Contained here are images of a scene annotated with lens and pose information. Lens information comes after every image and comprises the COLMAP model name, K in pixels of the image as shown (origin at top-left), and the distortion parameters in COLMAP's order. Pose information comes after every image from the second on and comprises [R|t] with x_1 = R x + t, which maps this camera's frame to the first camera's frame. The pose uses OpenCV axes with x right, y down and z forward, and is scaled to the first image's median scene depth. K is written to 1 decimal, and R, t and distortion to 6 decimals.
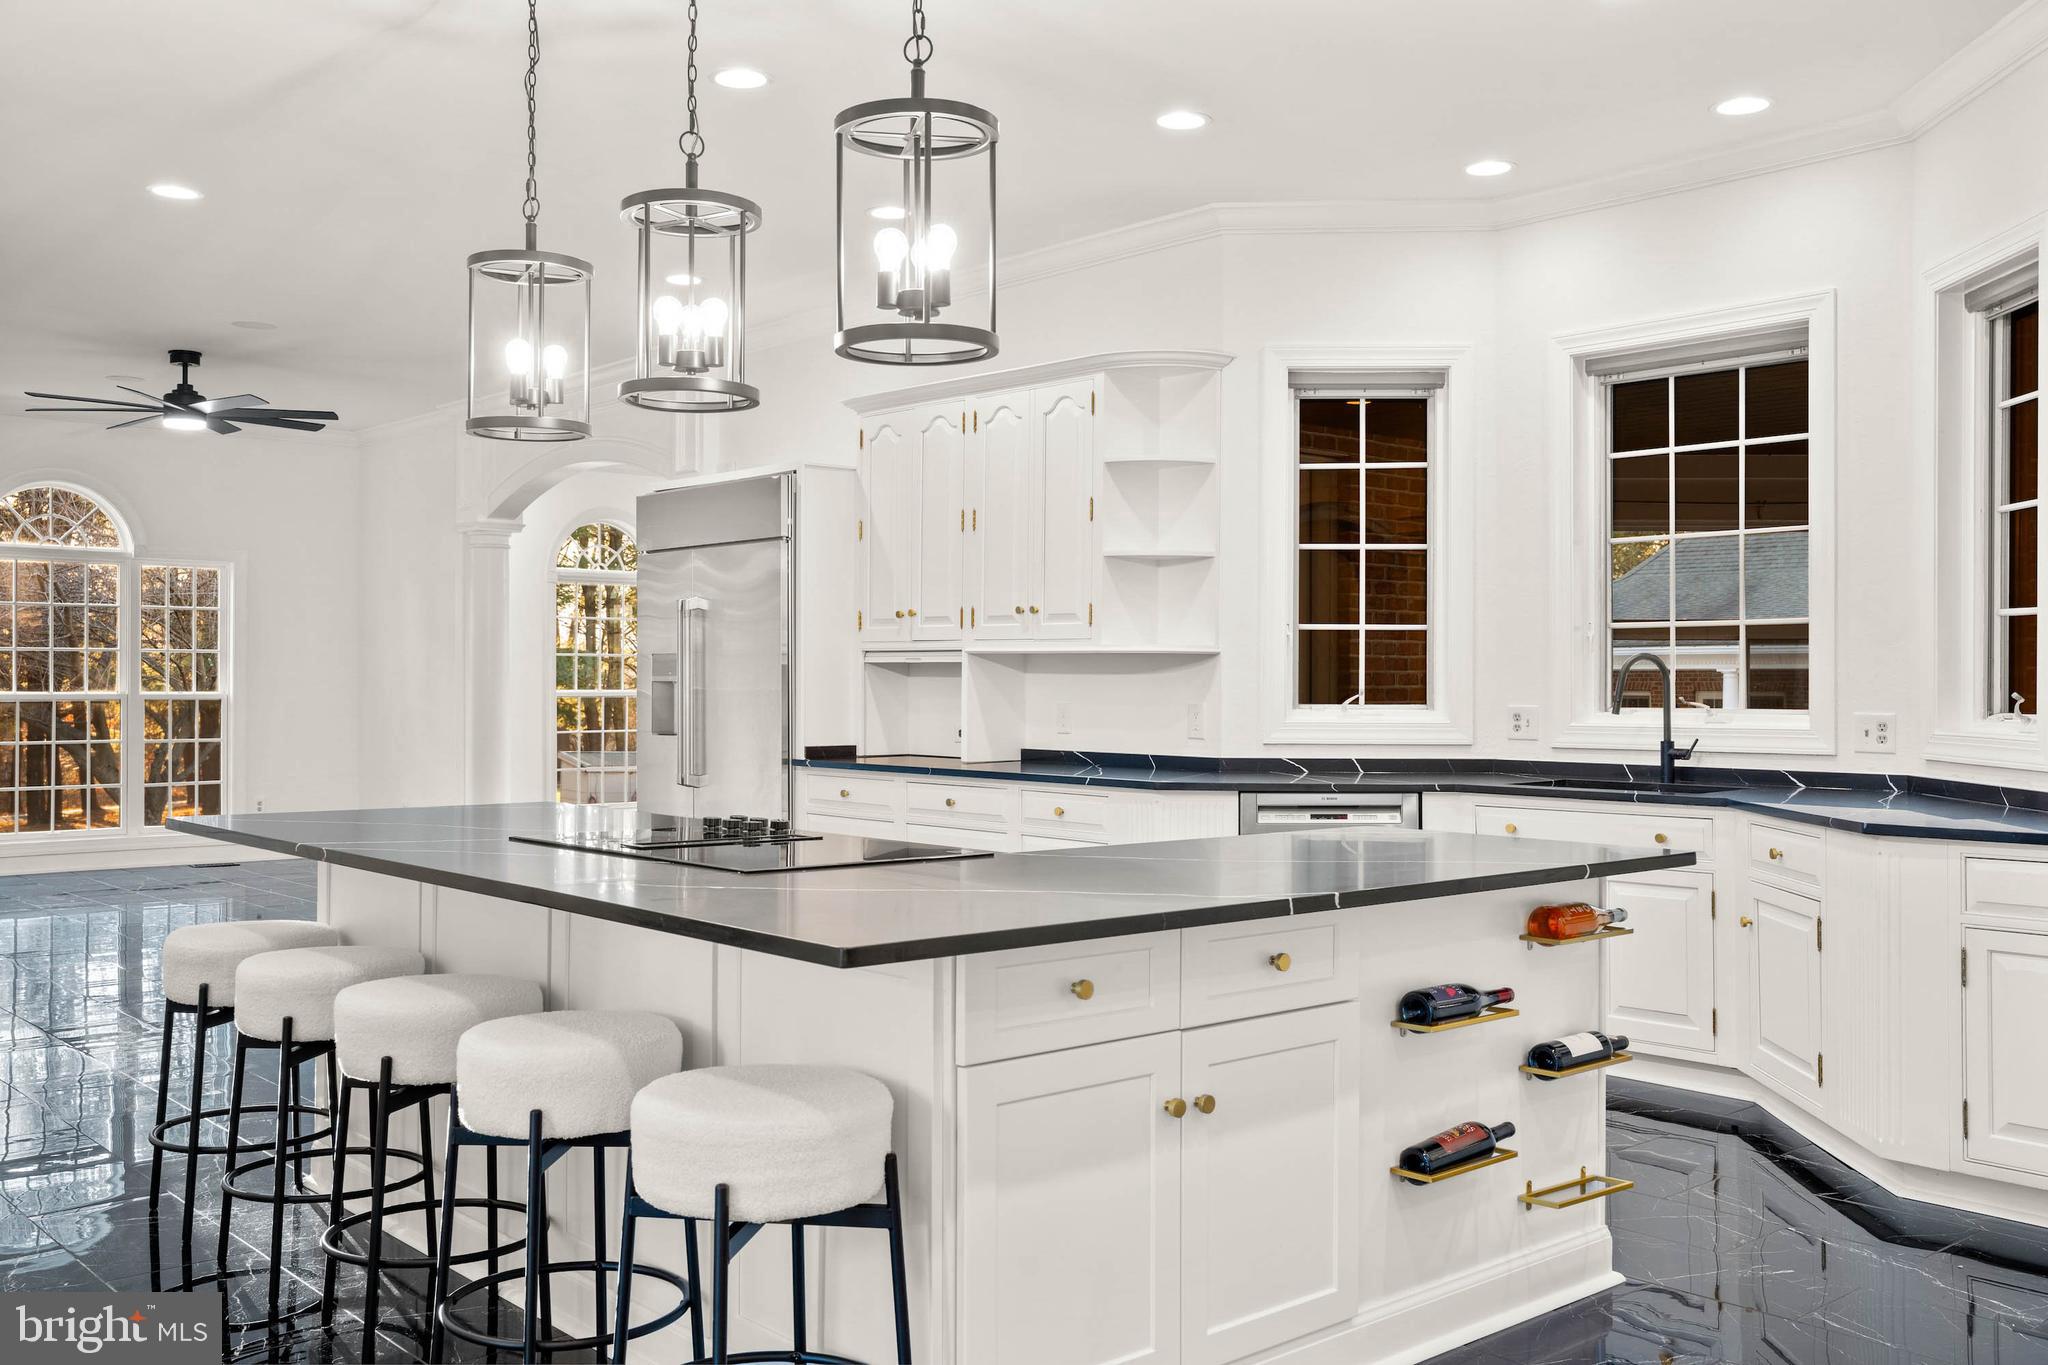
lens RADIAL K [[1830.3, 0, 1037.8], [0, 1830.3, 668.5], [0, 0, 1]] dist [-0.051730, 0.093124]
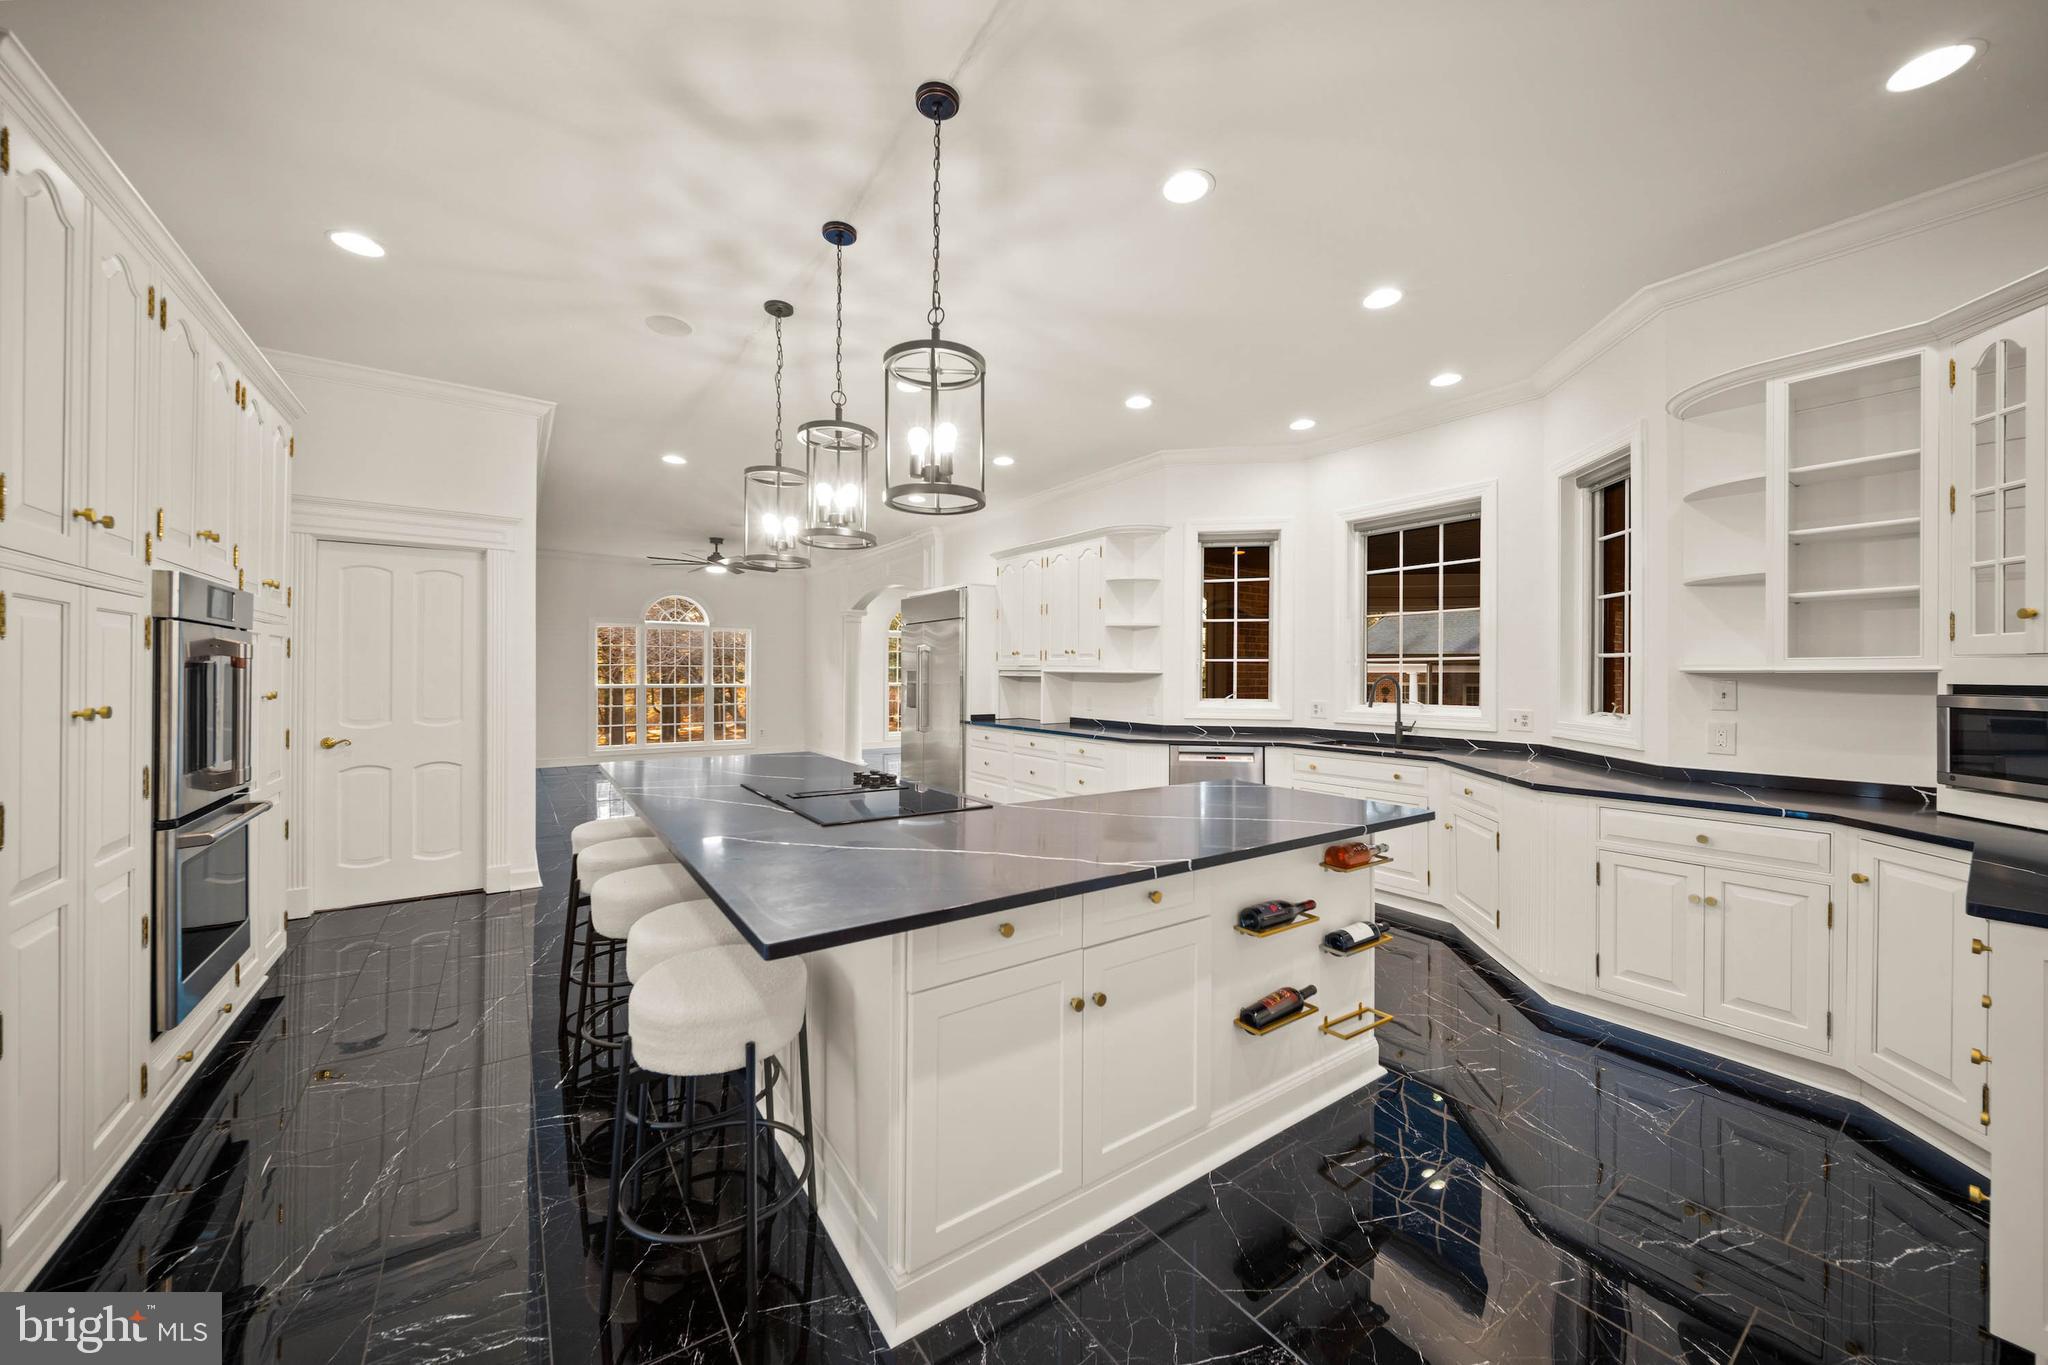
lens RADIAL K [[738.7, 0, 1027.0], [0, 738.7, 671.6], [0, 0, 1]] dist [0.001052, -0.001179]
pose [[0.993502, 0.002449, -0.113787, 0.047840], [-0.002161, 0.999994, 0.002653, -0.013744], [0.113793, -0.002390, 0.993502, 0.189802]]
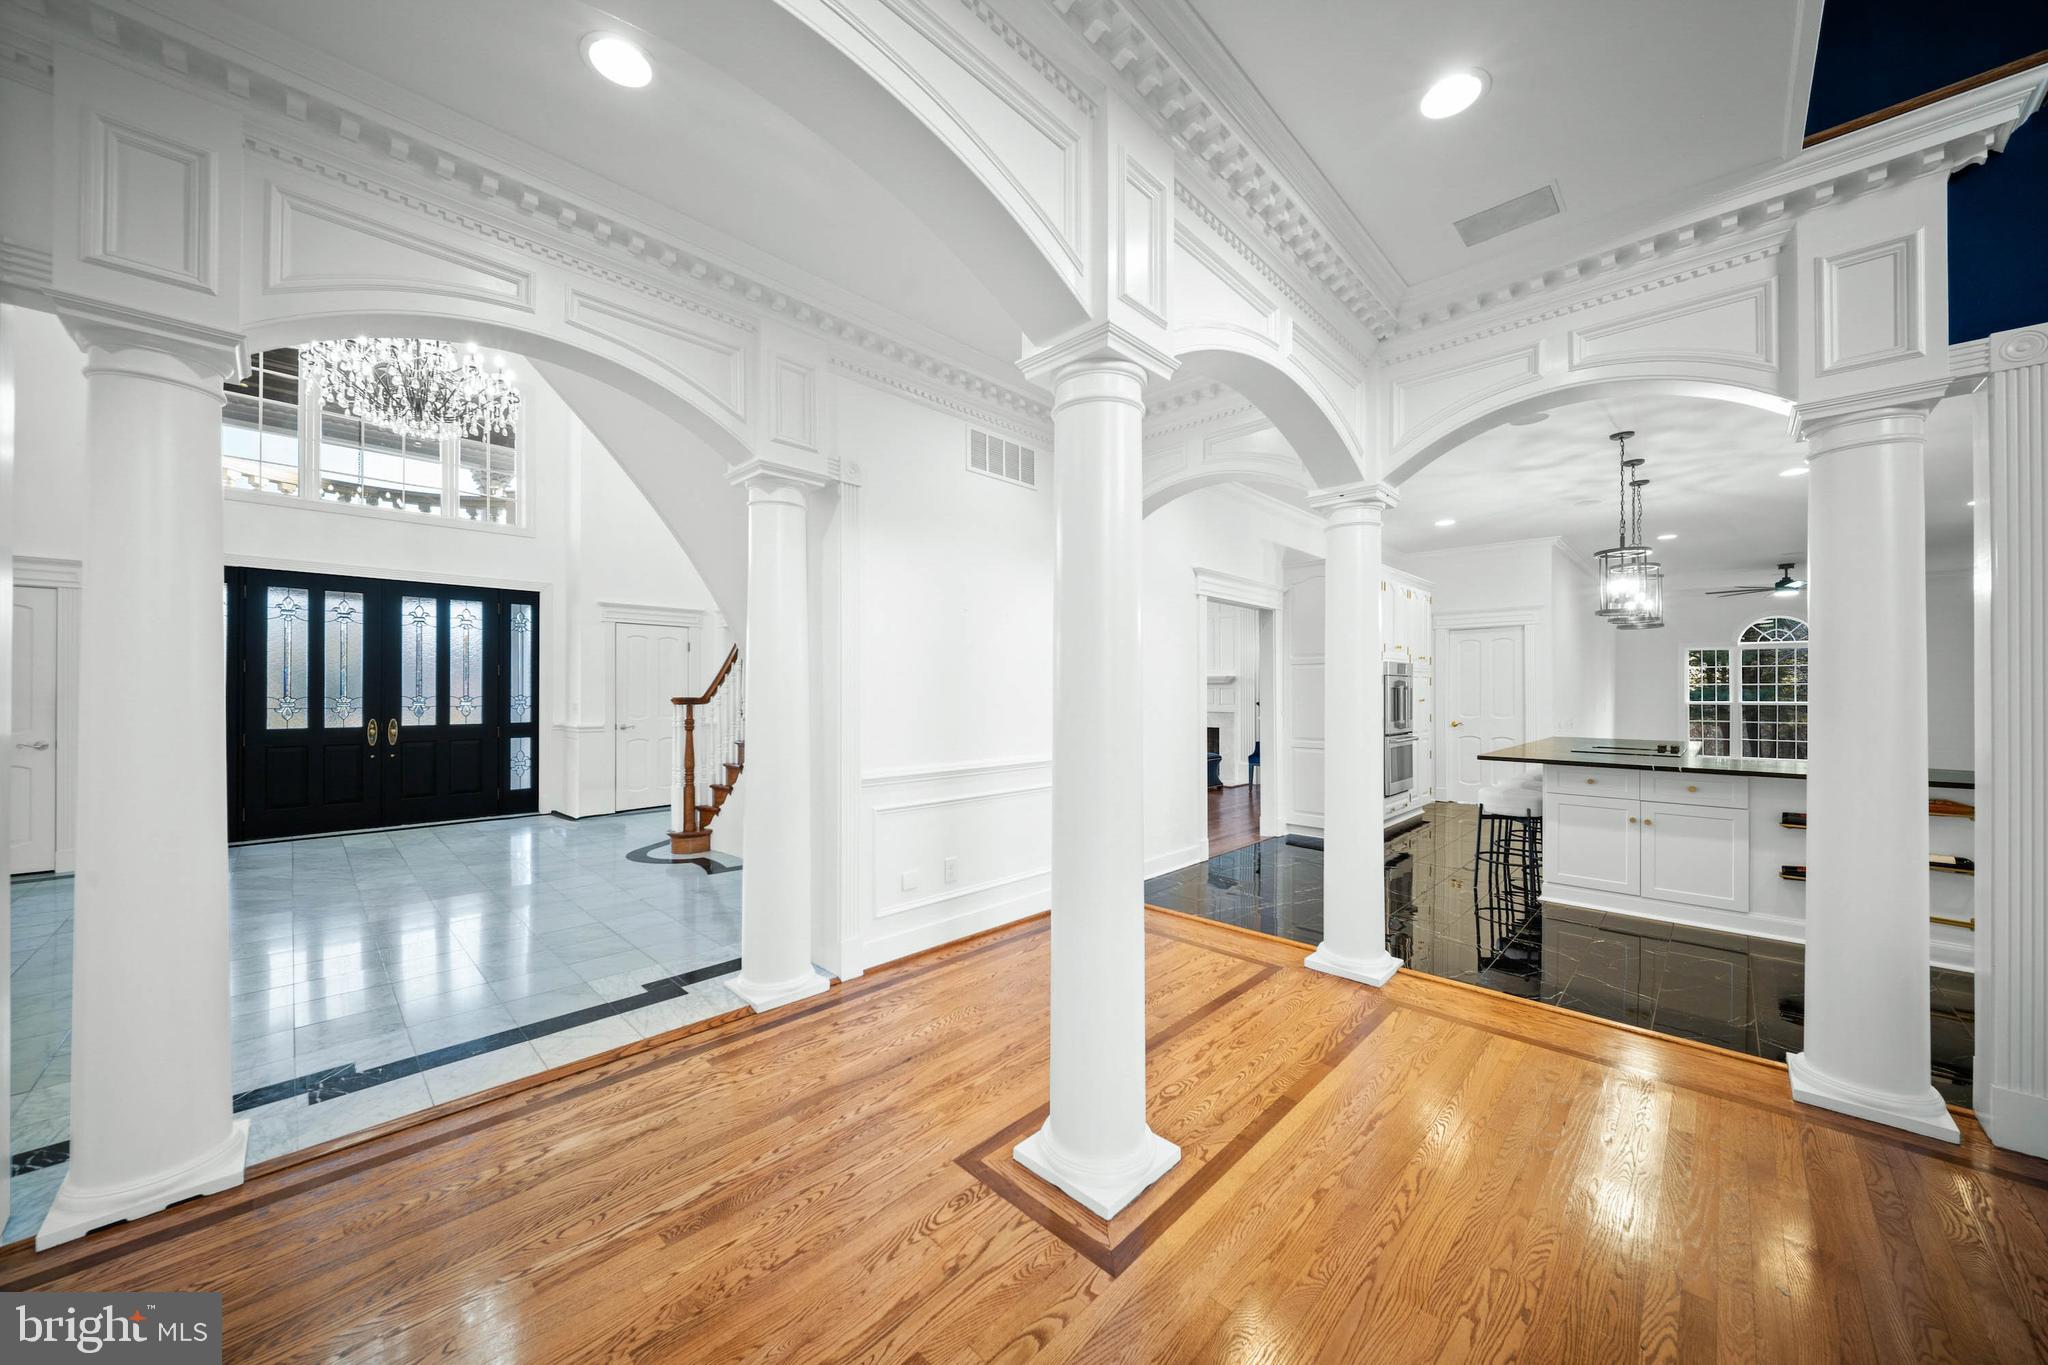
lens RADIAL K [[714.0, 0, 1023.8], [0, 714.0, 691.6], [0, 0, 1]] dist [-0.000766, -0.000750]
pose [[0.078289, -0.003721, -0.996924, 0.670671], [0.008513, 0.999959, -0.003064, -0.012880], [0.996894, -0.008247, 0.078318, -0.164356]]
